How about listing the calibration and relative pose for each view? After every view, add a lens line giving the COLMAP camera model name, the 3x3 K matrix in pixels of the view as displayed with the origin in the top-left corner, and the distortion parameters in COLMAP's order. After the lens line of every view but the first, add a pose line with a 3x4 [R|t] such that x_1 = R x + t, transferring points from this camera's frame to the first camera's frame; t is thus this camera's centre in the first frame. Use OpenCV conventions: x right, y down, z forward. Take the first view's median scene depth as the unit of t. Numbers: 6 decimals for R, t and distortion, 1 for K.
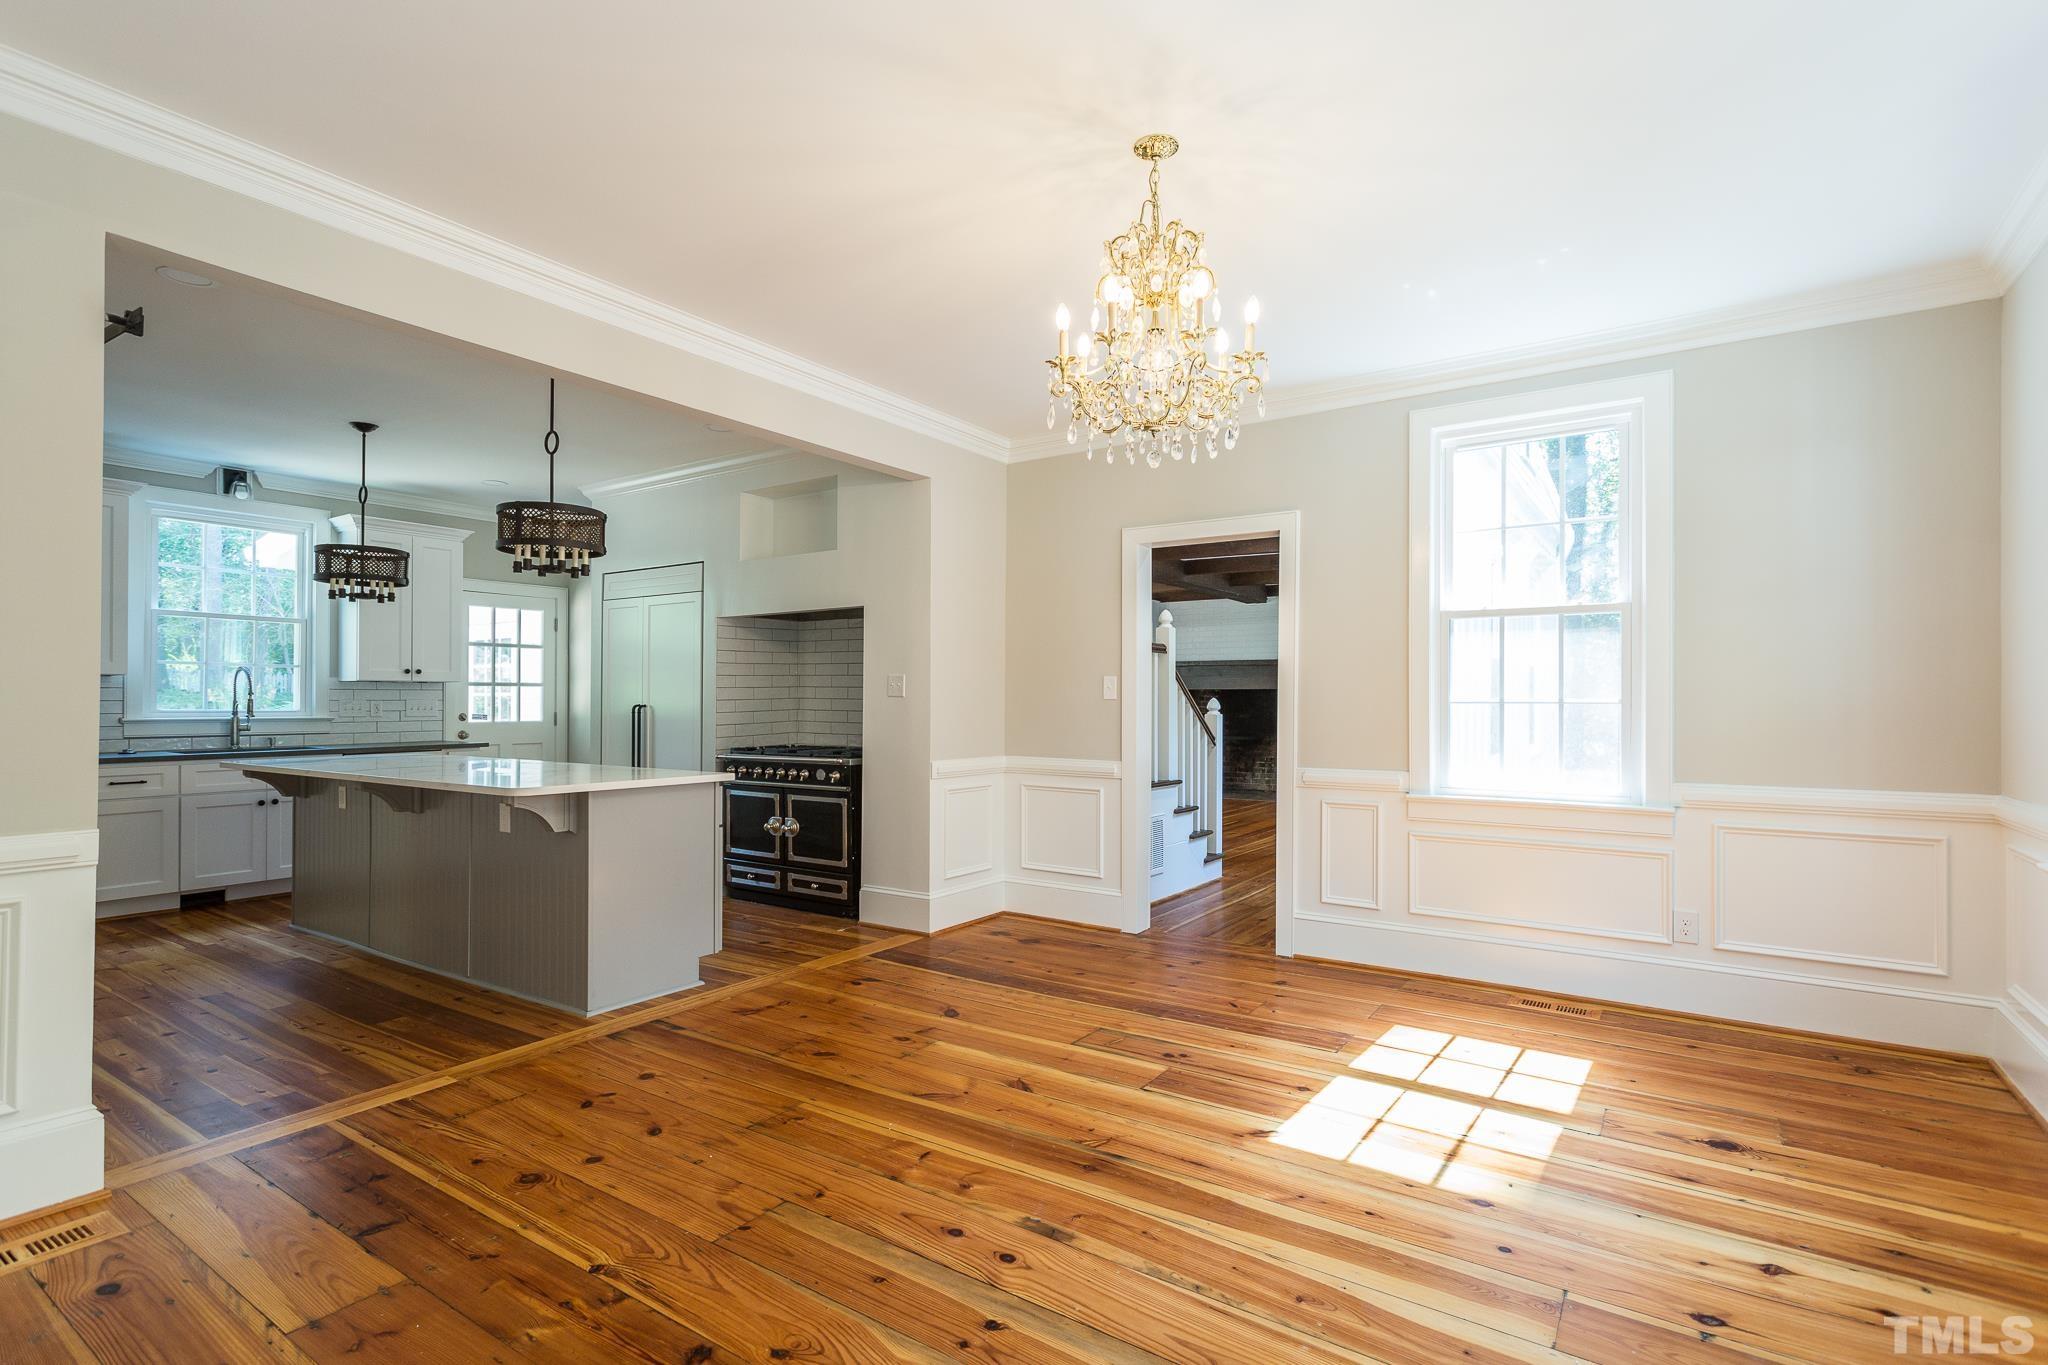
lens RADIAL K [[978.4, 0, 1017.8], [0, 978.4, 697.1], [0, 0, 1]] dist [-0.000831, 0.002371]
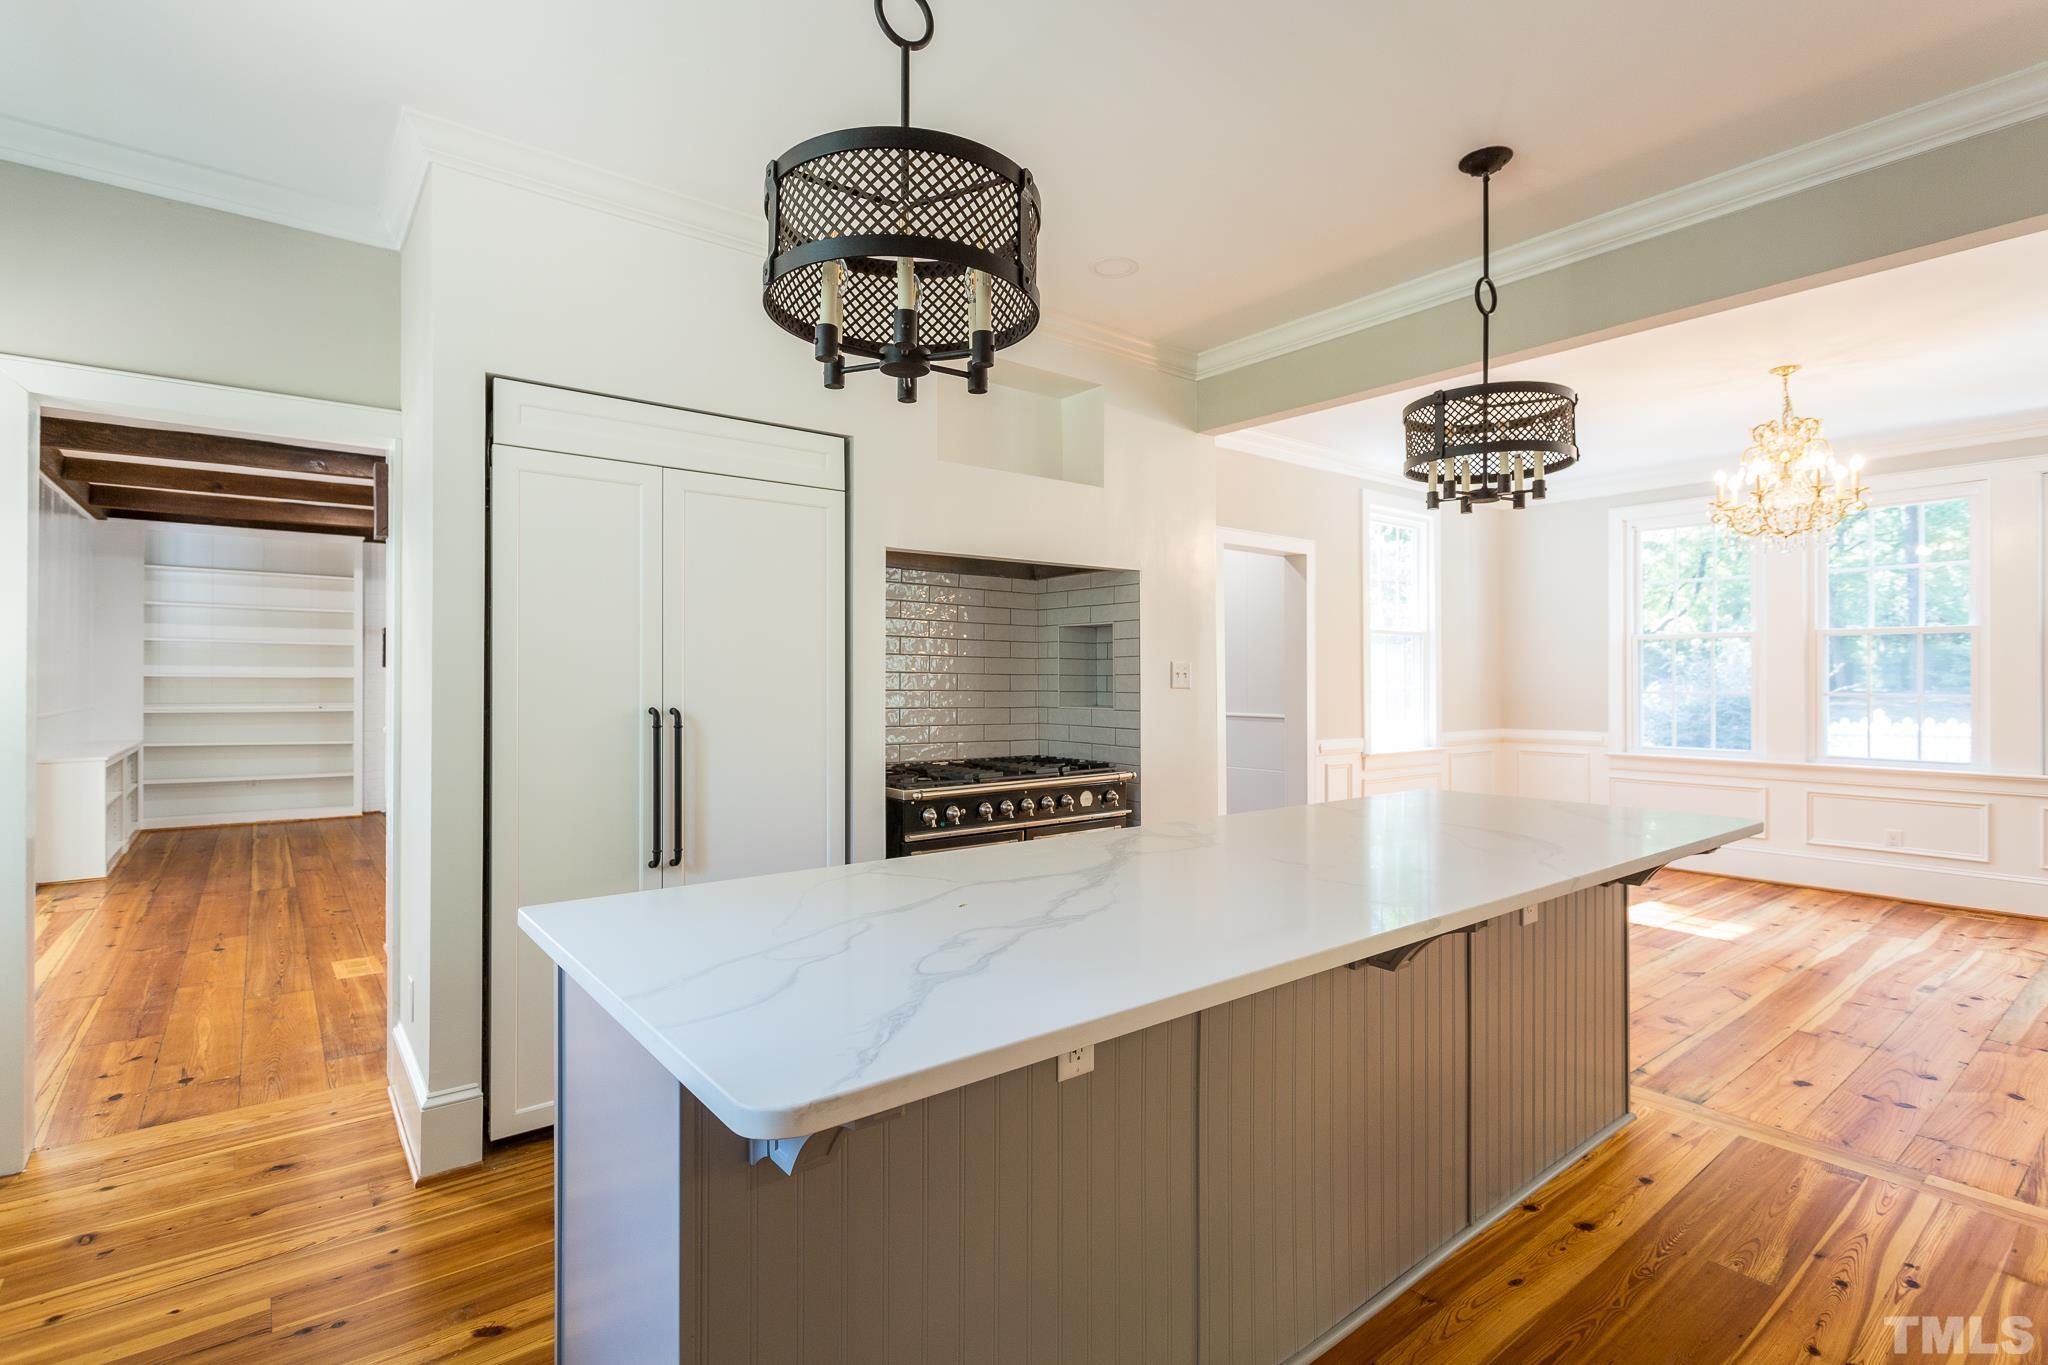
lens RADIAL K [[978.4, 0, 1027.2], [0, 978.4, 671.8], [0, 0, 1]] dist [-0.000831, 0.002371]
pose [[0.305857, 0.002772, 0.952073, -0.796096], [-0.005596, 0.999984, -0.001113, -0.011707], [-0.952061, -0.004987, 0.305867, 0.737345]]
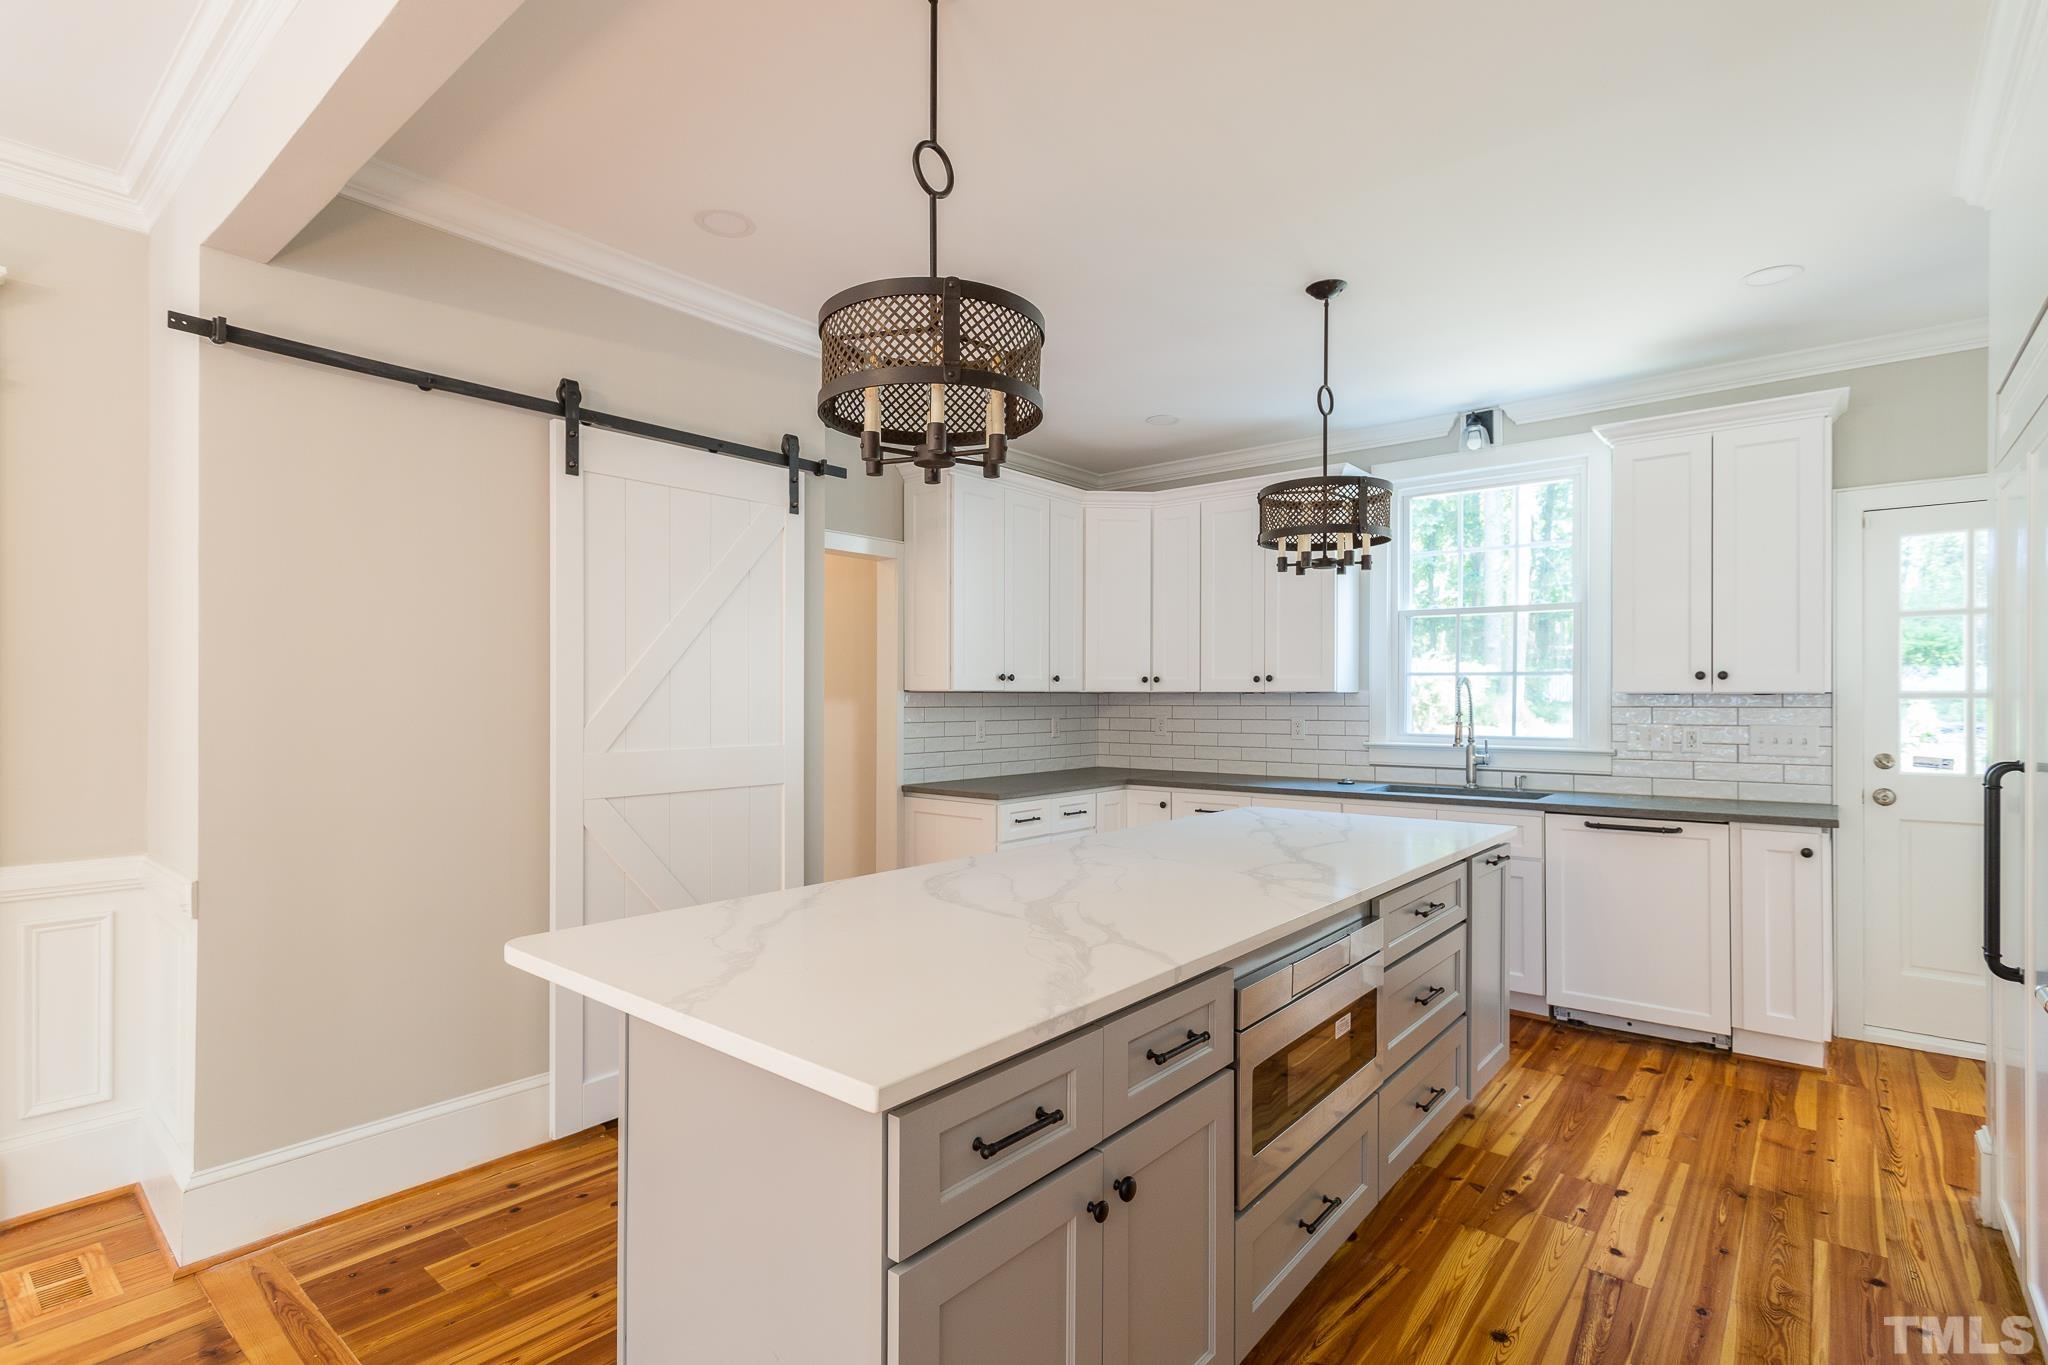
lens RADIAL K [[978.4, 0, 1025.3], [0, 978.4, 692.1], [0, 0, 1]] dist [-0.000831, 0.002371]
pose [[-0.097434, -0.007713, -0.995212, -0.029226], [0.002749, 0.999964, -0.008019, -0.014743], [0.995238, -0.003517, -0.097410, 0.738473]]
